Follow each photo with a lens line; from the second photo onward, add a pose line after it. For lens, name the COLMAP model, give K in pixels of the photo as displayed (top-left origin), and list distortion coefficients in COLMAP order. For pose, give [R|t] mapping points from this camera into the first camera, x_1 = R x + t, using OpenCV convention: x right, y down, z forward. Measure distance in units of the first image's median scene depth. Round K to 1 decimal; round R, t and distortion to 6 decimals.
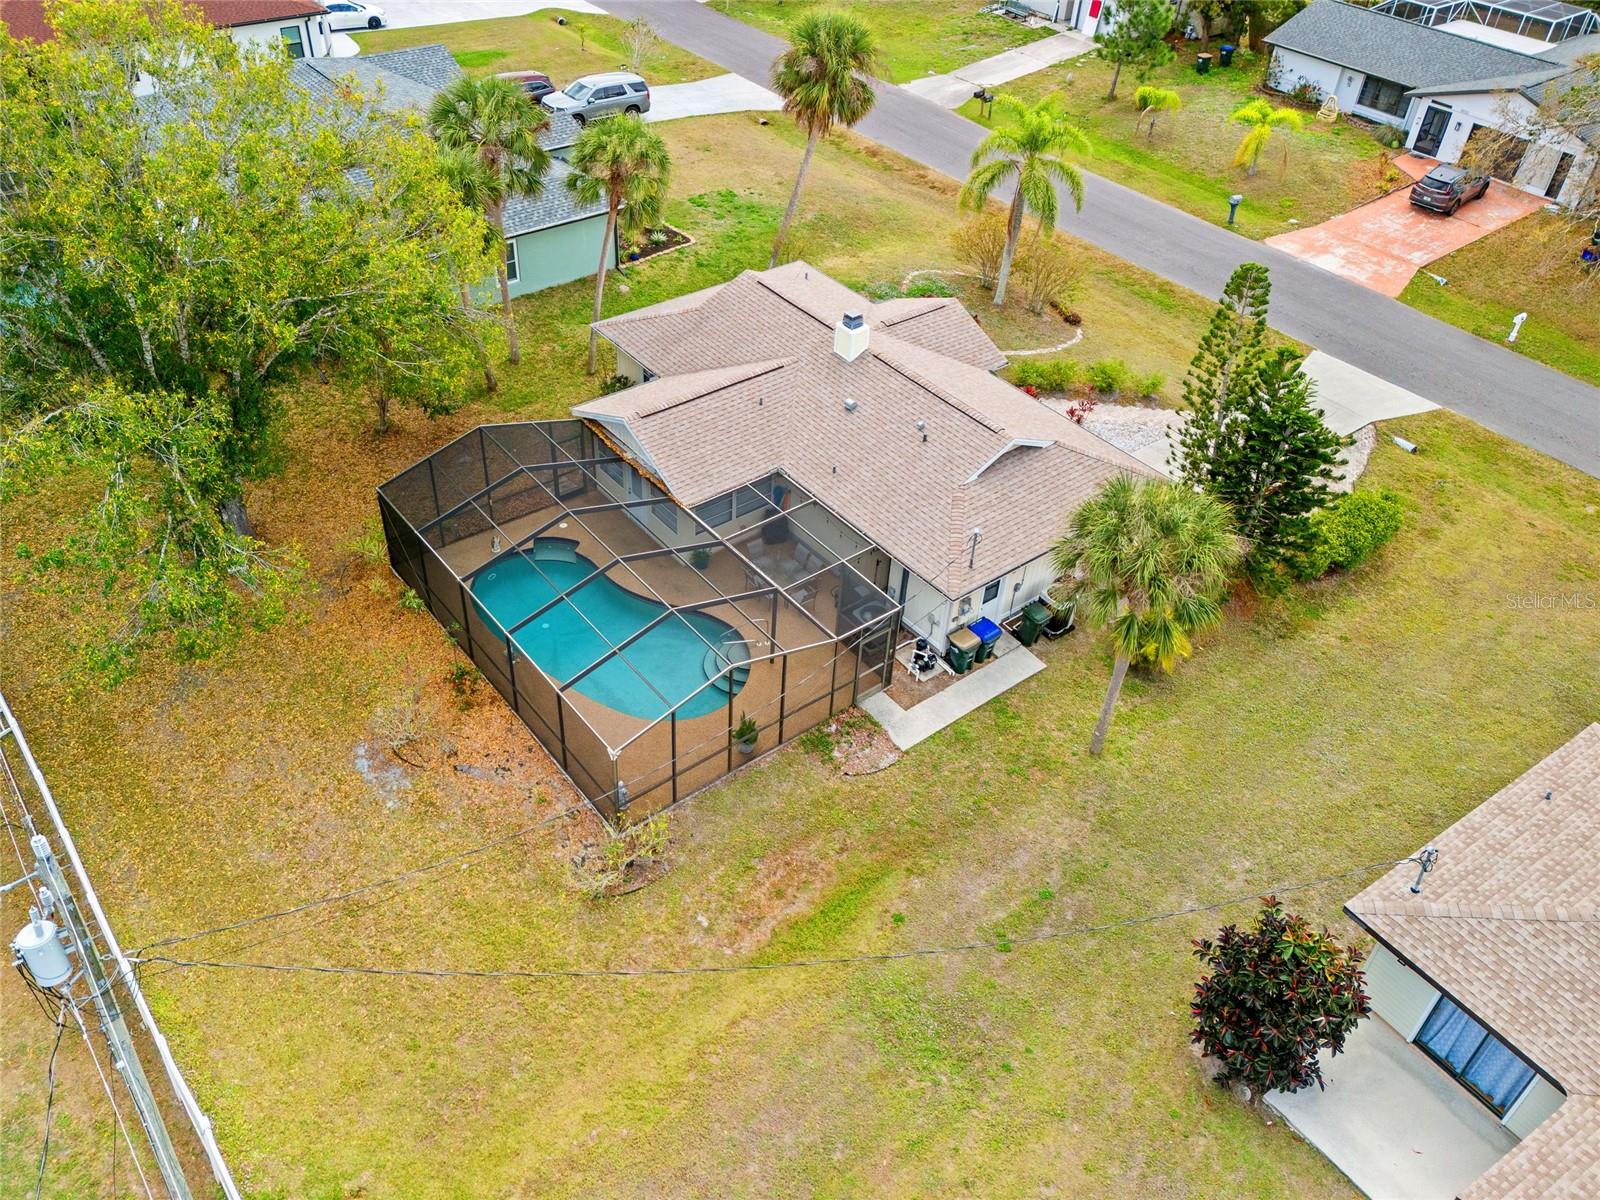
lens RADIAL K [[1216.8, 0, 764.0], [0, 1216.8, 603.4], [0, 0, 1]] dist [0.071913, -0.046904]
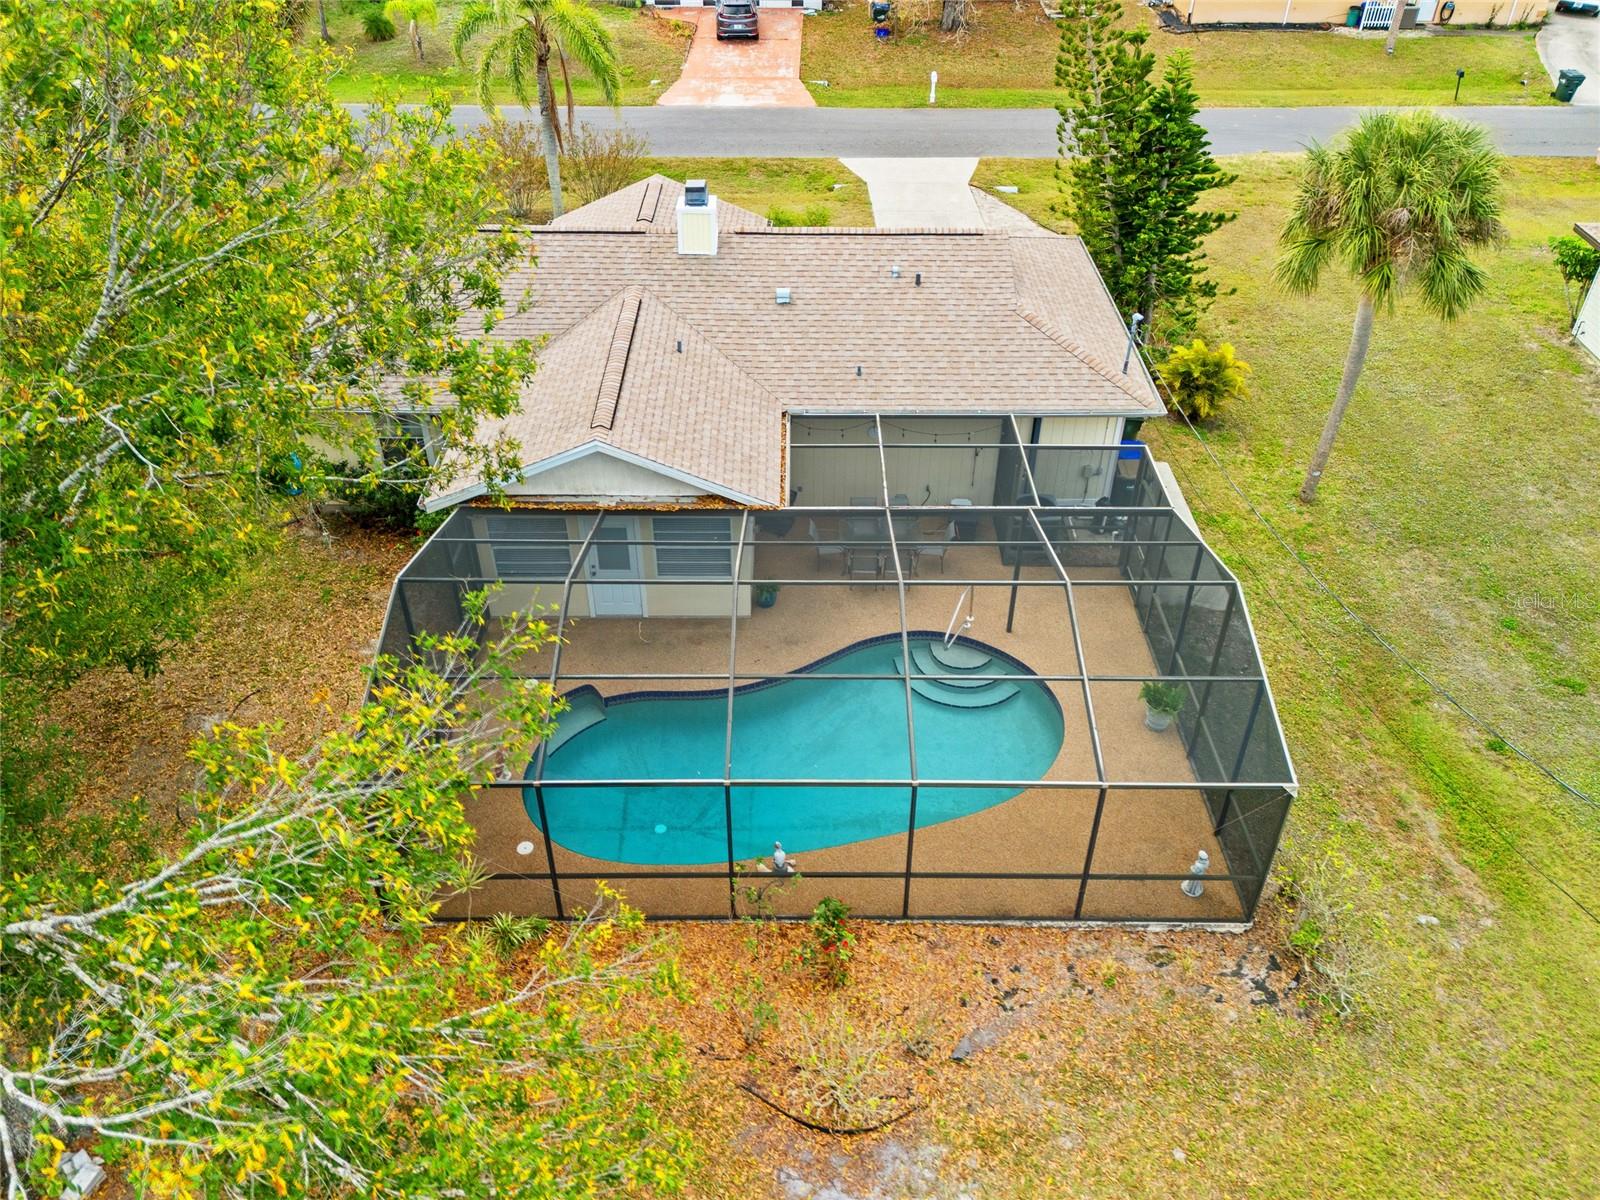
lens RADIAL K [[1217.8, 0, 800.0], [0, 1217.8, 600.0], [0, 0, 1]] dist [0.007320, 0.002922]
pose [[0.613963, -0.510110, 0.602360, -0.422372], [0.527609, 0.832811, 0.167495, -0.127477], [-0.587093, 0.214975, 0.780454, 0.487859]]
